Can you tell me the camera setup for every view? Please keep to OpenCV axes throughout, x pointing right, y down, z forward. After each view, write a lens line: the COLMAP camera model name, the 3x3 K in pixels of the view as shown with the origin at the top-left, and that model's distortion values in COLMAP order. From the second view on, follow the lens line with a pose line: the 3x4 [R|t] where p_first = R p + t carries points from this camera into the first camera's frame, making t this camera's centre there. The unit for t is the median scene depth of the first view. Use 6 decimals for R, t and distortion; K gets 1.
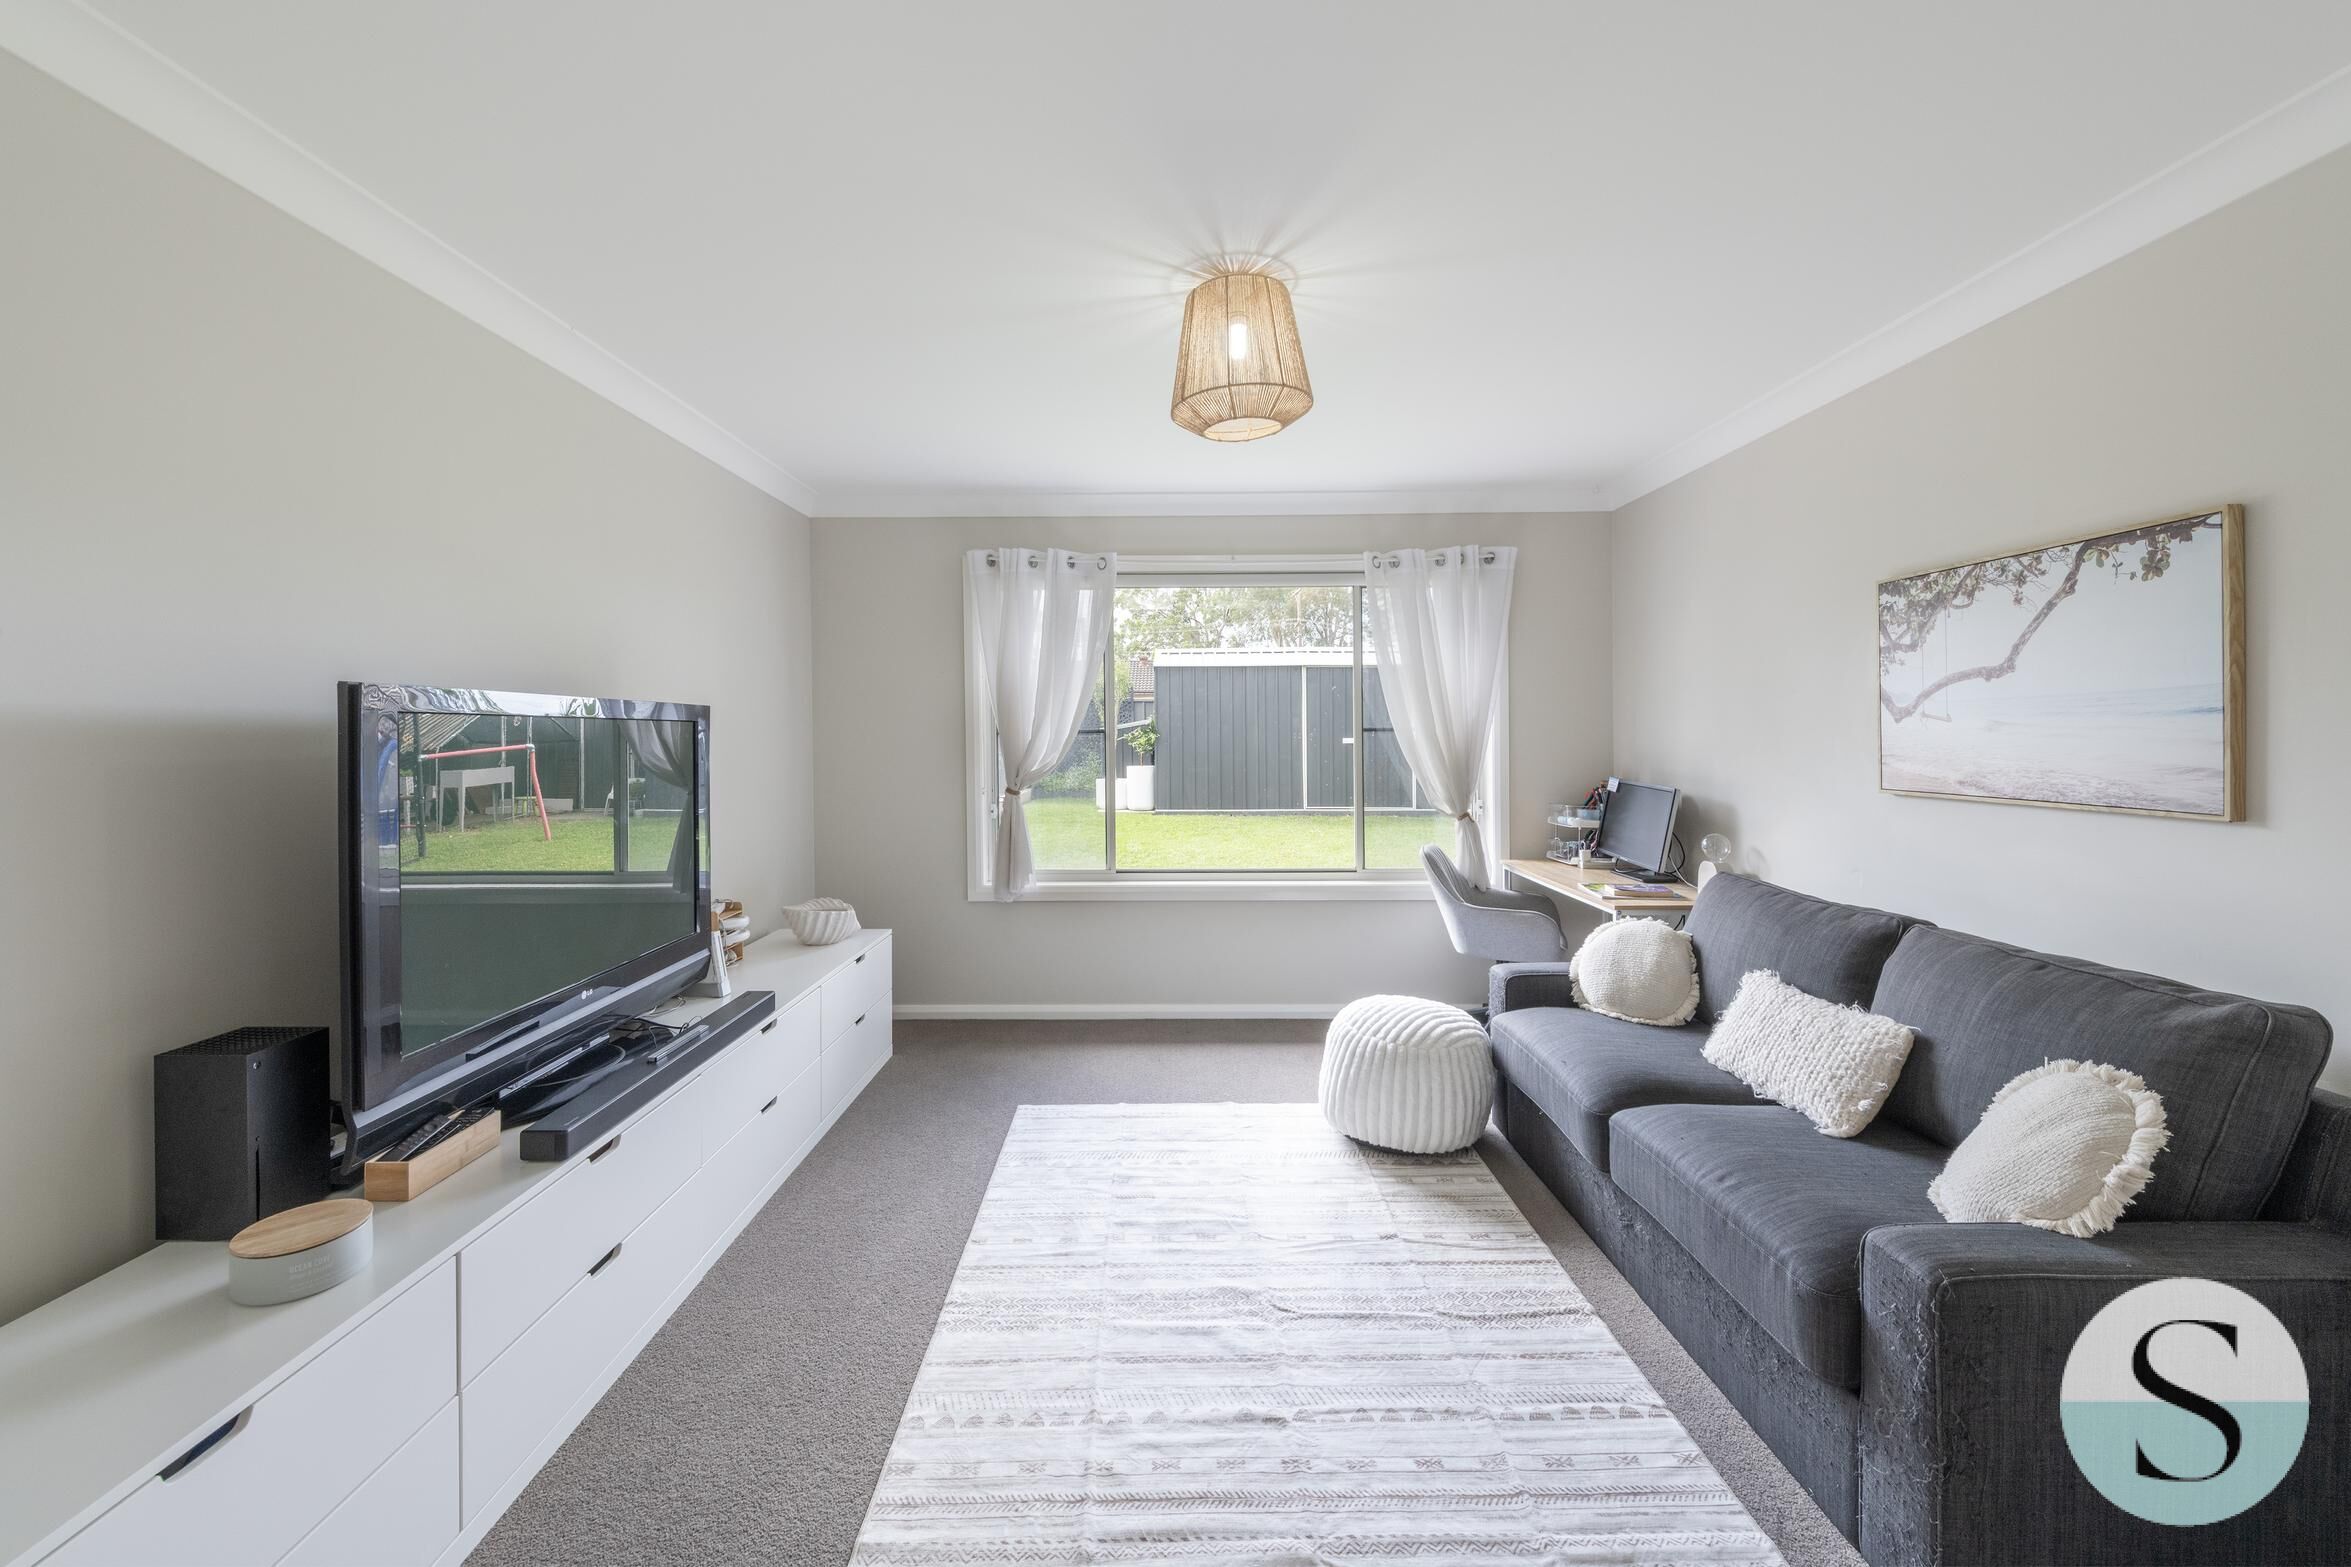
lens RADIAL K [[925.0, 0, 1209.8], [0, 925.0, 743.3], [0, 0, 1]] dist [0.014989, 0.000201]
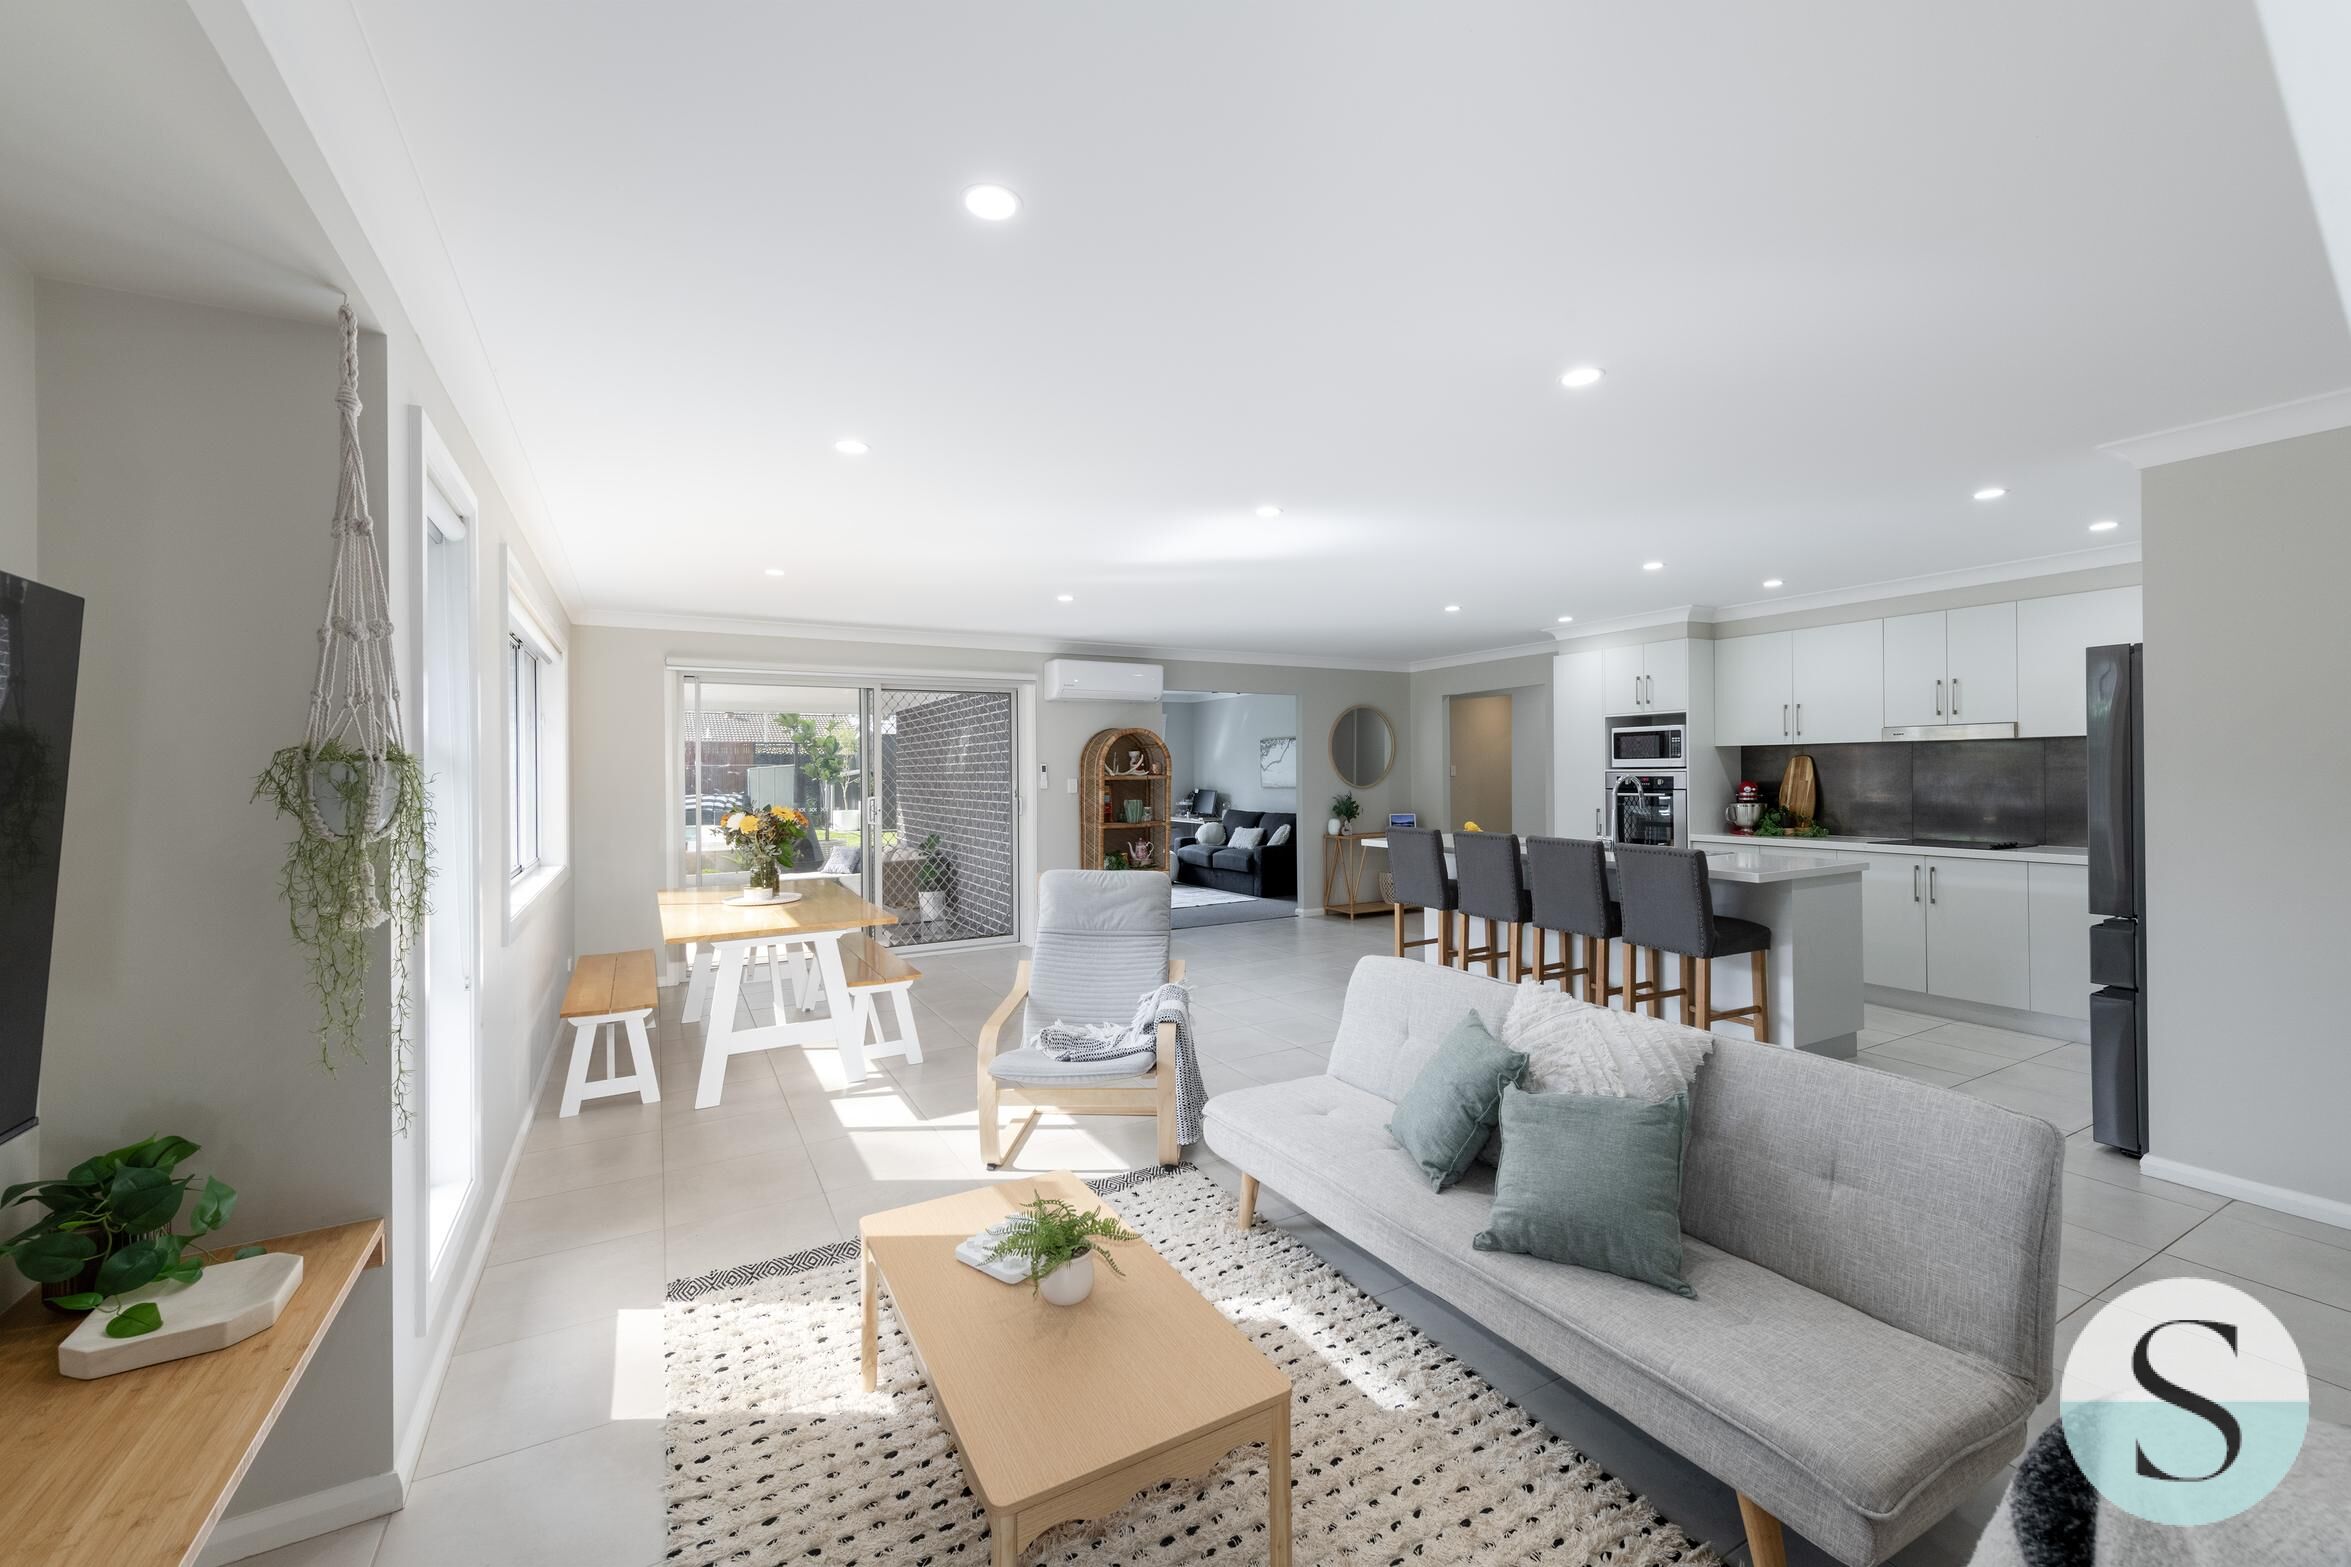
lens RADIAL K [[925.0, 0, 1182.0], [0, 925.0, 789.6], [0, 0, 1]] dist [0.014989, 0.000201]
pose [[0.874662, -0.017817, 0.484406, -1.717238], [0.017307, 0.999835, 0.005526, 0.034164], [-0.484425, 0.003551, 0.874826, -2.628372]]
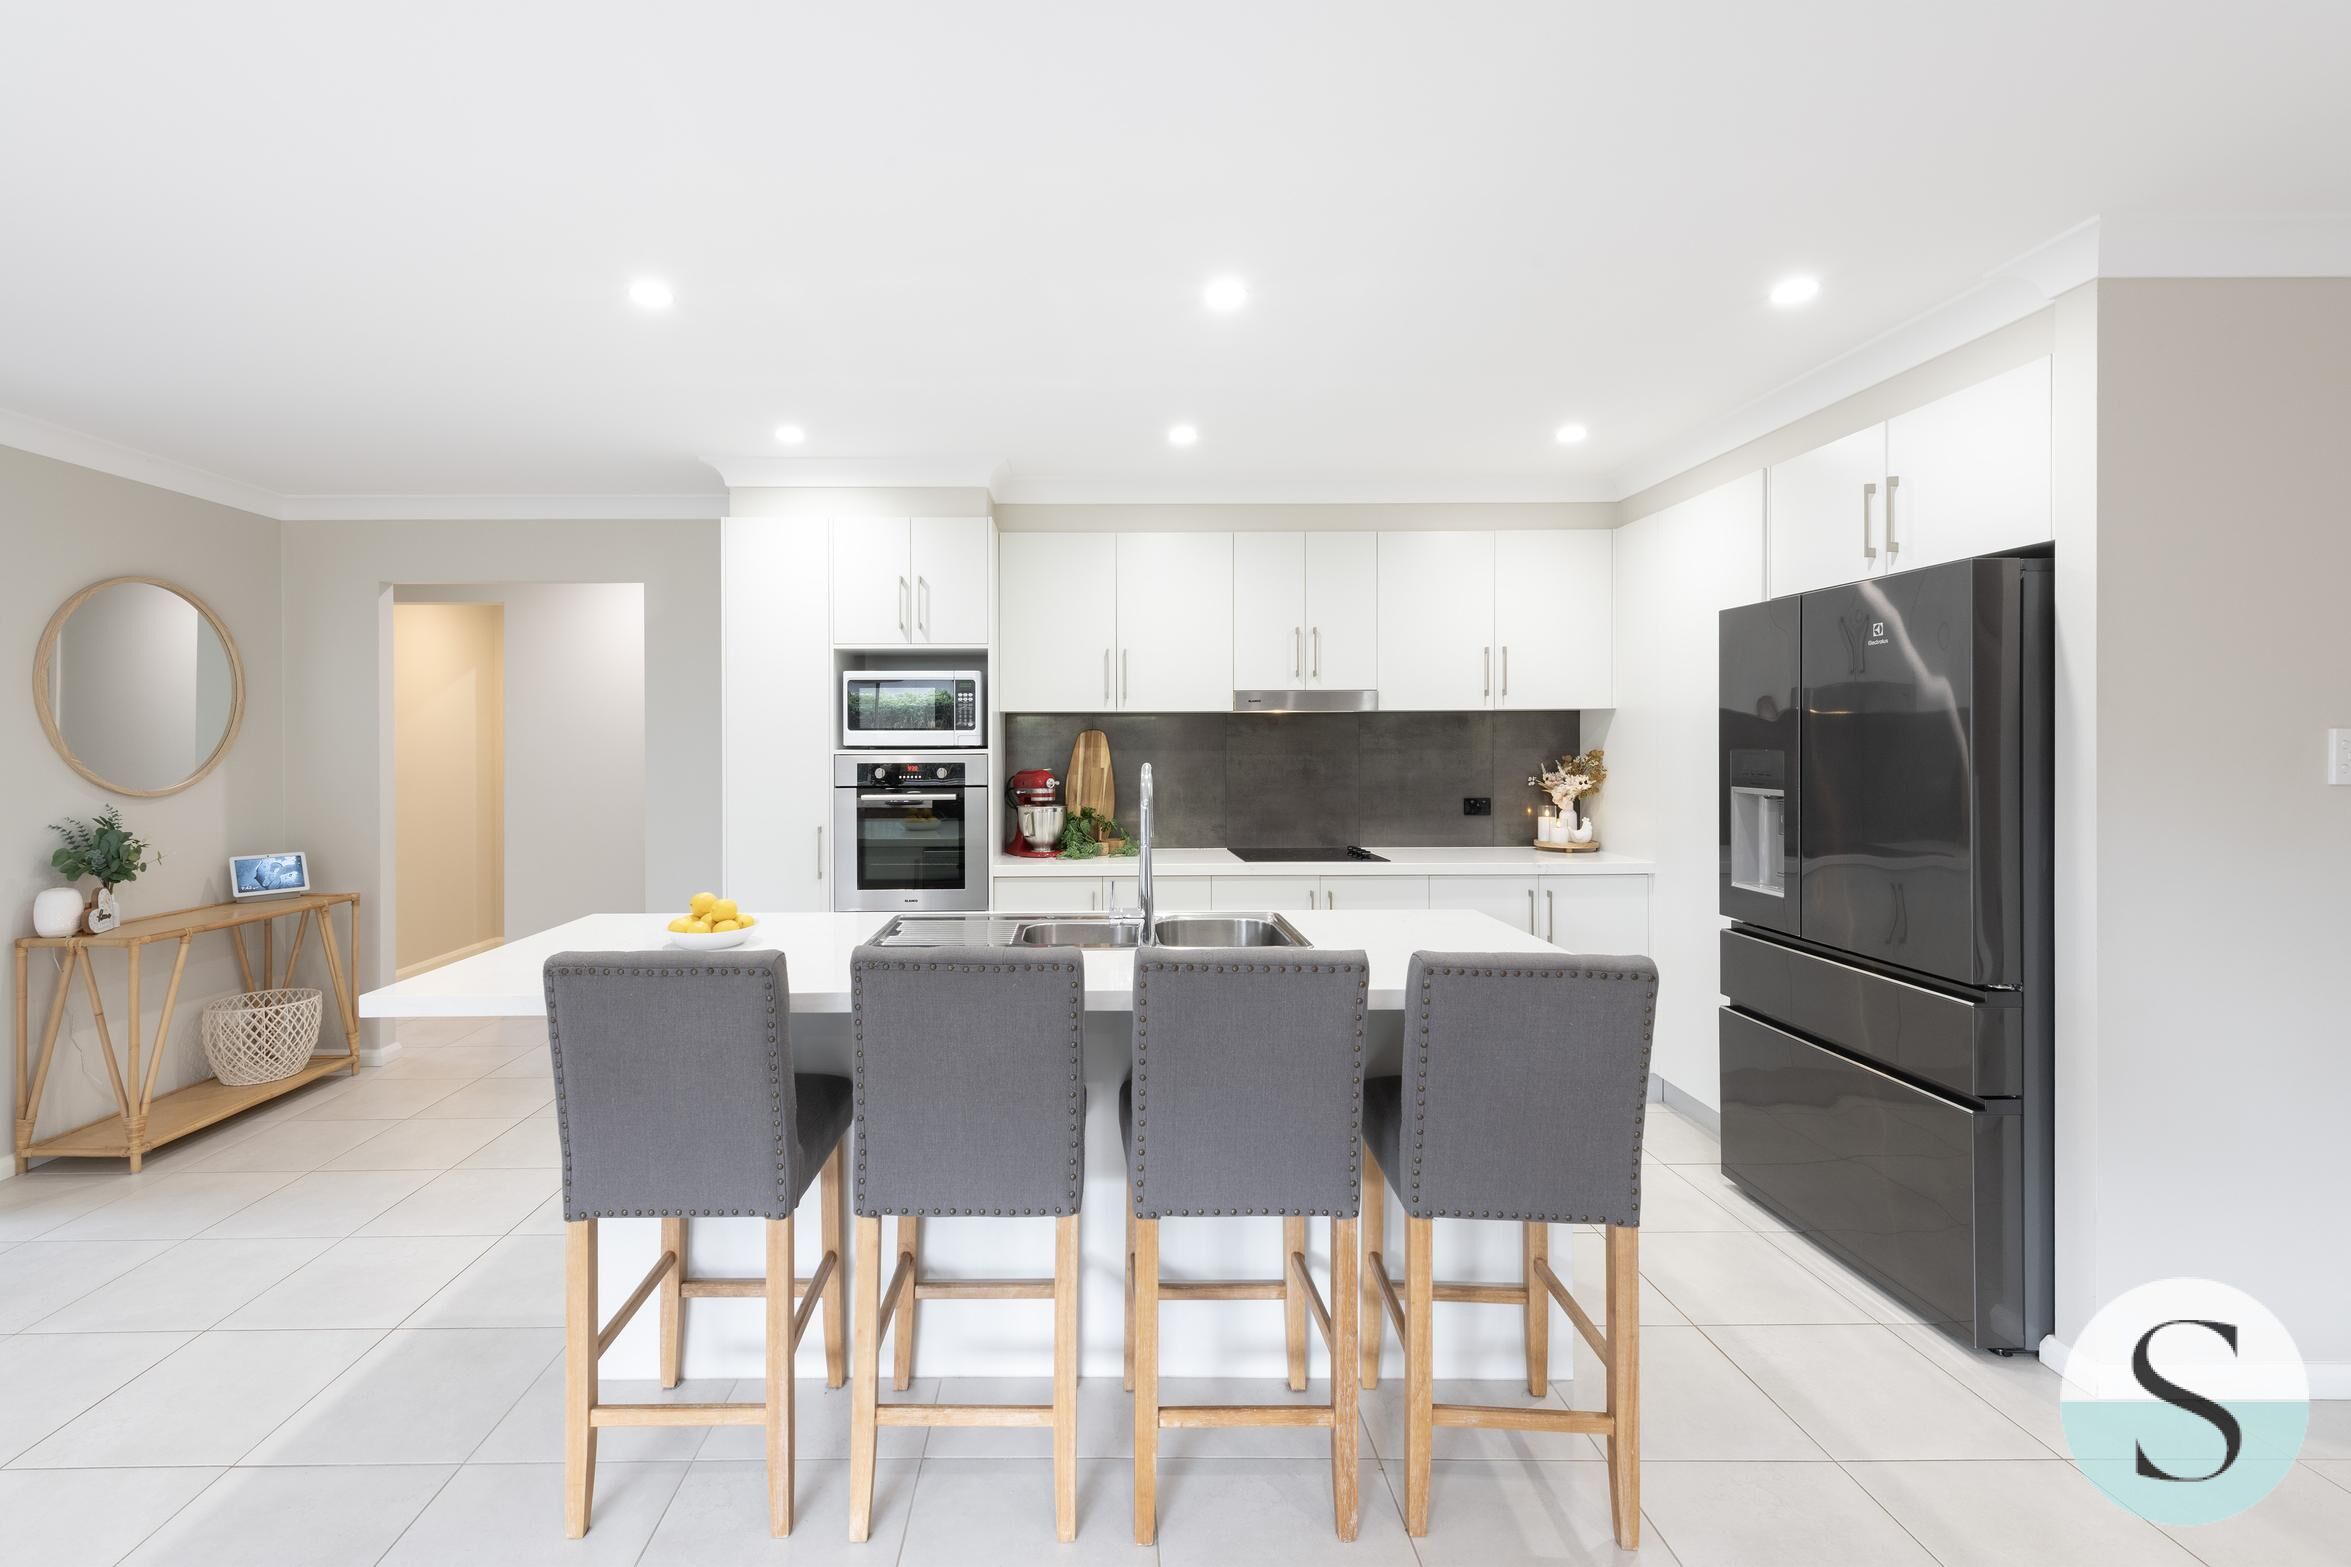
lens RADIAL K [[1015.8, 0, 1069.9], [0, 1015.8, 740.3], [0, 0, 1]] dist [-0.000522, 0.000695]
pose [[0.022709, 0.004532, 0.999732, -0.862386], [0.018600, 0.999815, -0.004954, 0.011937], [-0.999569, 0.018707, 0.022621, -1.268333]]
